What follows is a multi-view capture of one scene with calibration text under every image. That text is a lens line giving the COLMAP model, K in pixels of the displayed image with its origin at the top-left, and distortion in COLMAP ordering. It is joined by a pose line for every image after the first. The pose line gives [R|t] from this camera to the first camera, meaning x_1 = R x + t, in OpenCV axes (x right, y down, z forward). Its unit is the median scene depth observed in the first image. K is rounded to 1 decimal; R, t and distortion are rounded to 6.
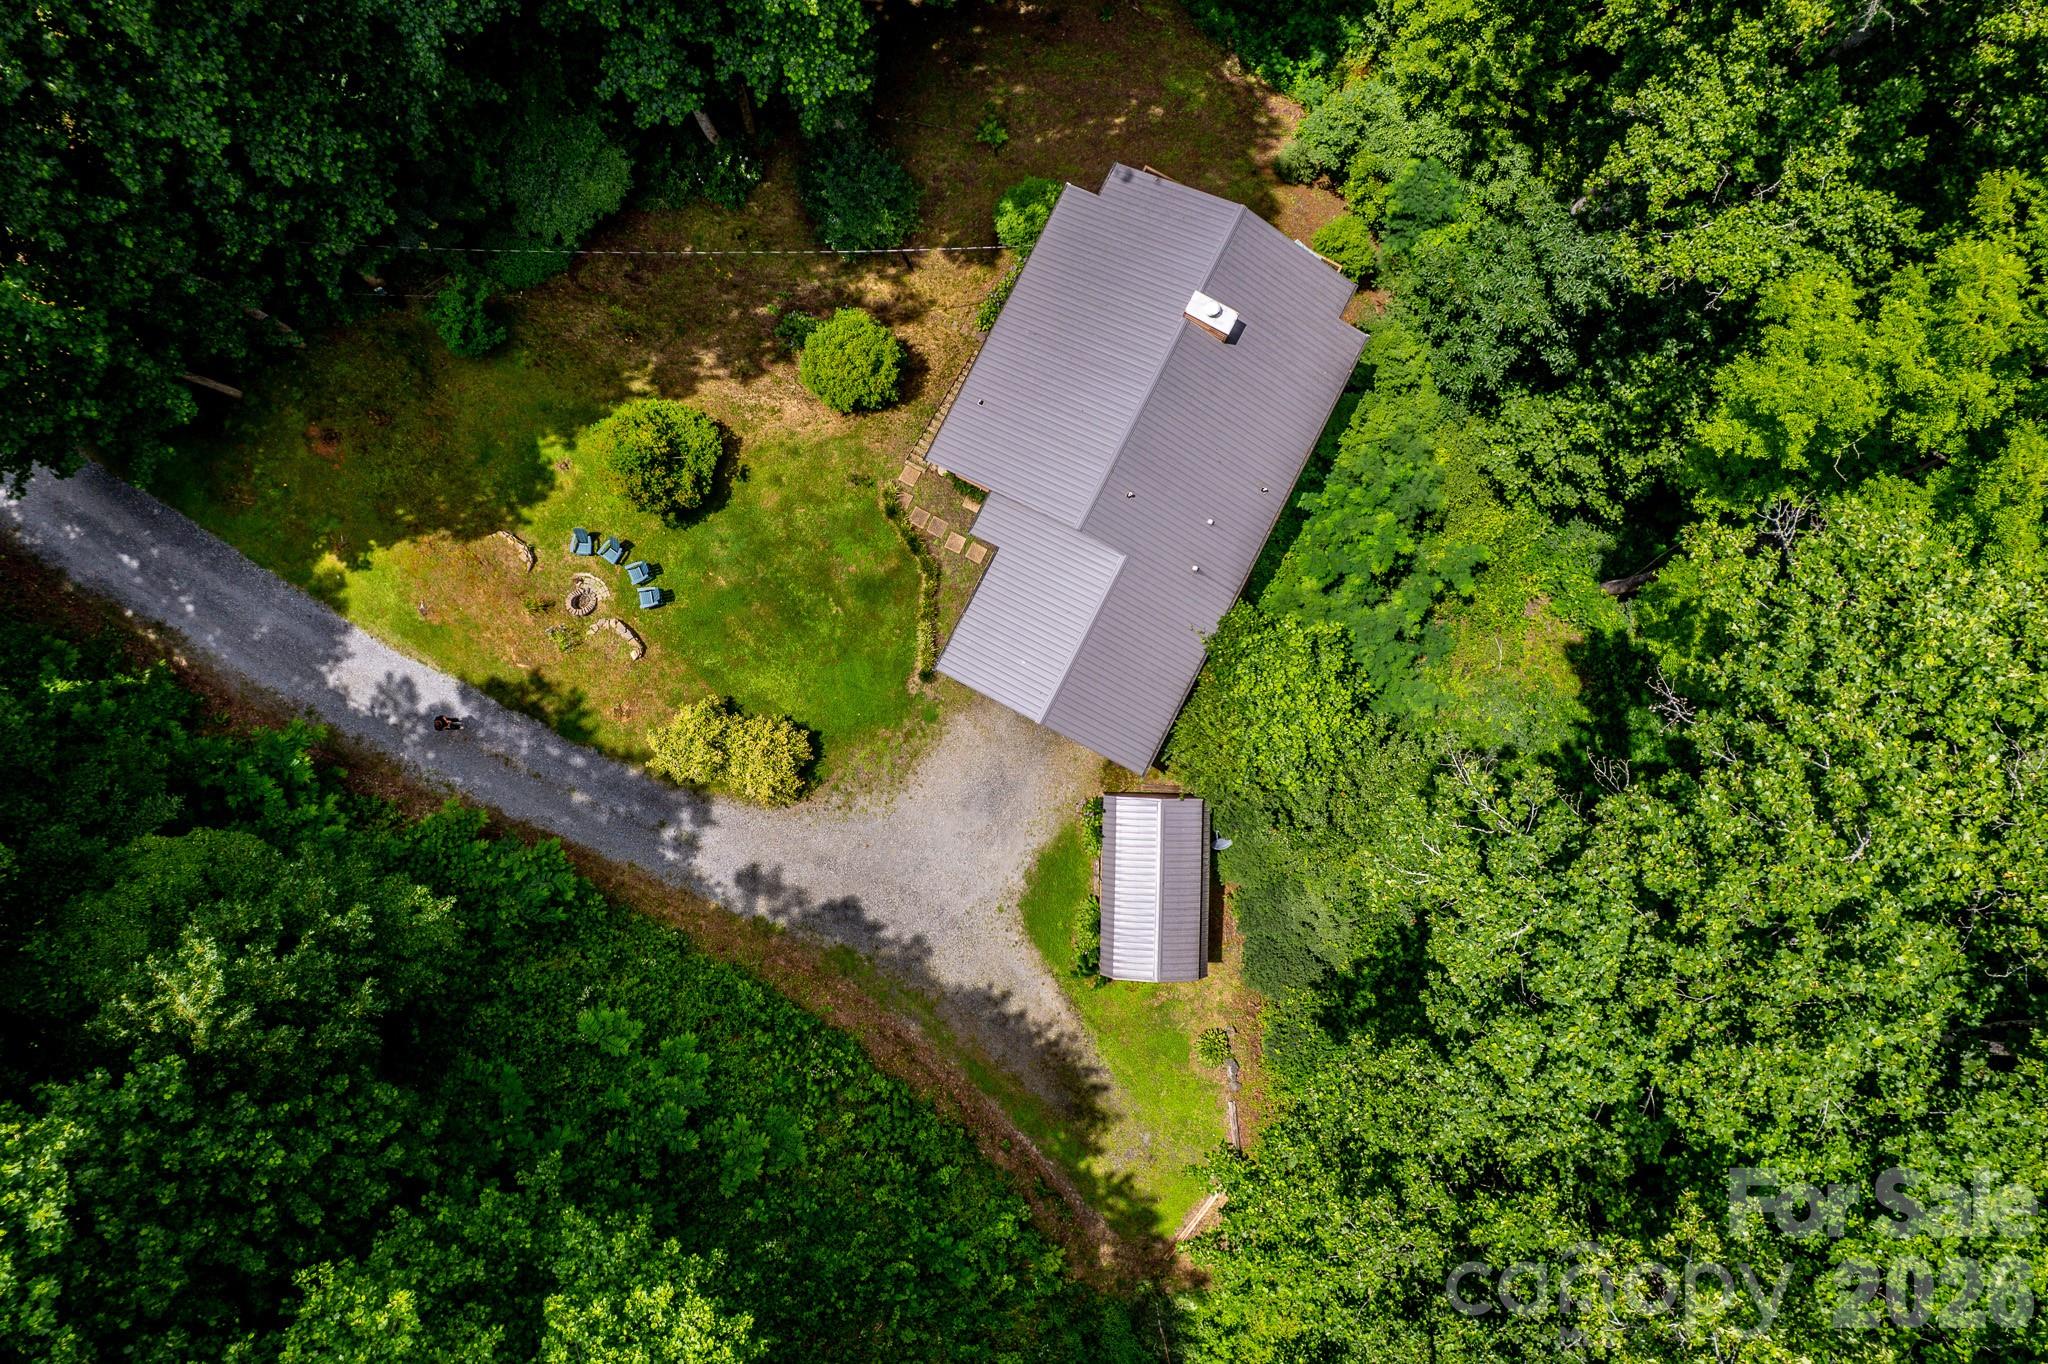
lens RADIAL K [[1252.2, 0, 1020.3], [0, 1252.2, 684.5], [0, 0, 1]] dist [-0.059941, 0.000394]
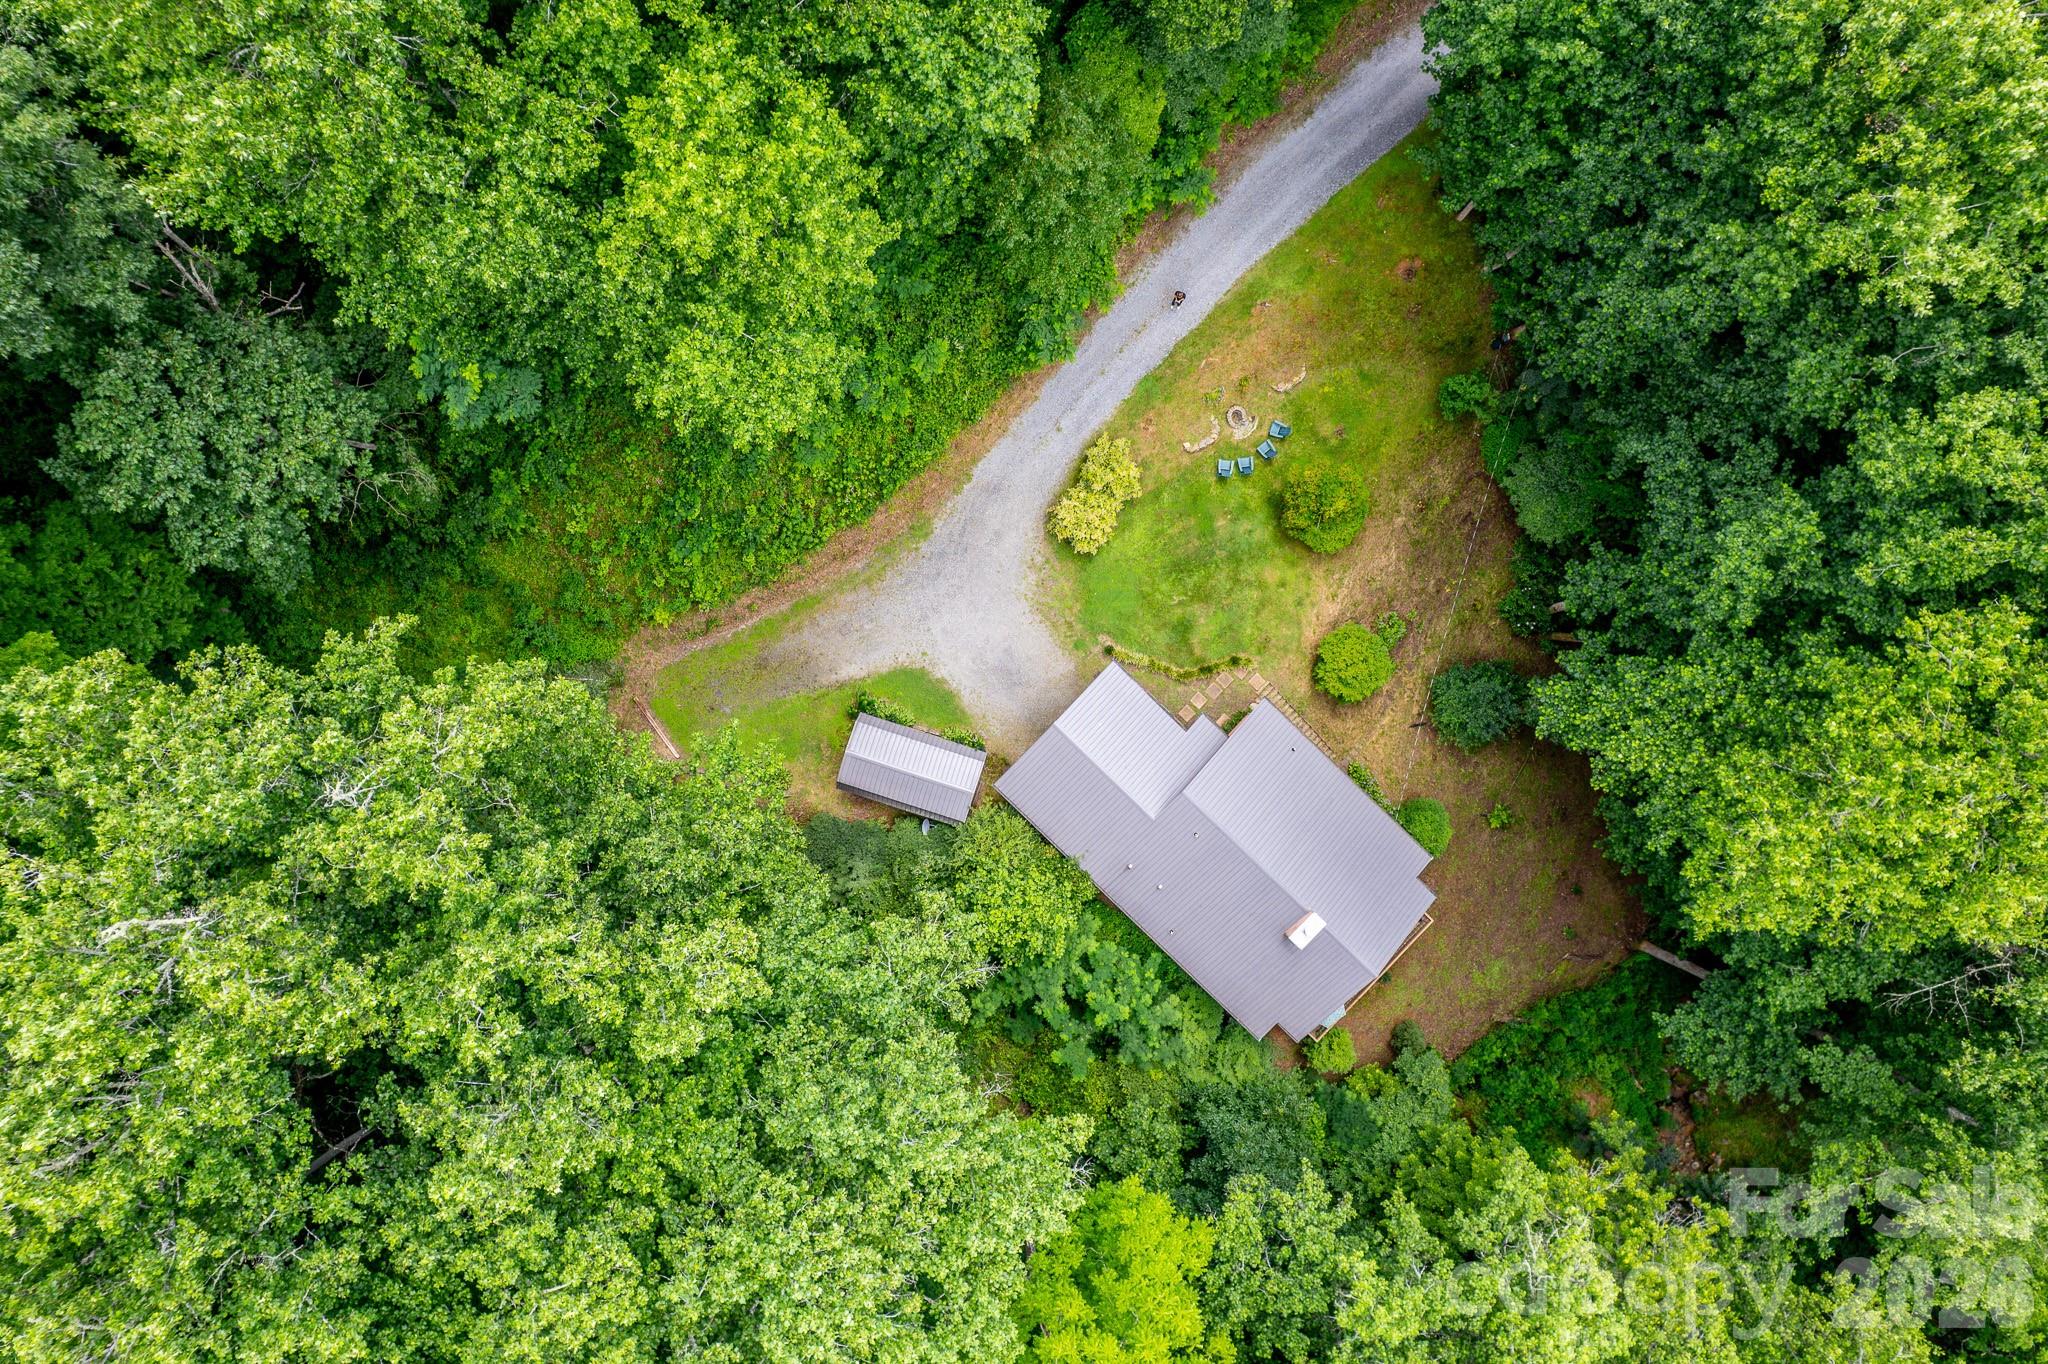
lens RADIAL K [[1252.2, 0, 1020.3], [0, 1252.2, 684.5], [0, 0, 1]] dist [-0.059941, 0.000394]
pose [[-0.285512, 0.958364, -0.004643, -0.007492], [-0.958227, -0.285379, 0.018981, 0.049024], [0.016866, 0.009868, 0.999809, -0.336849]]
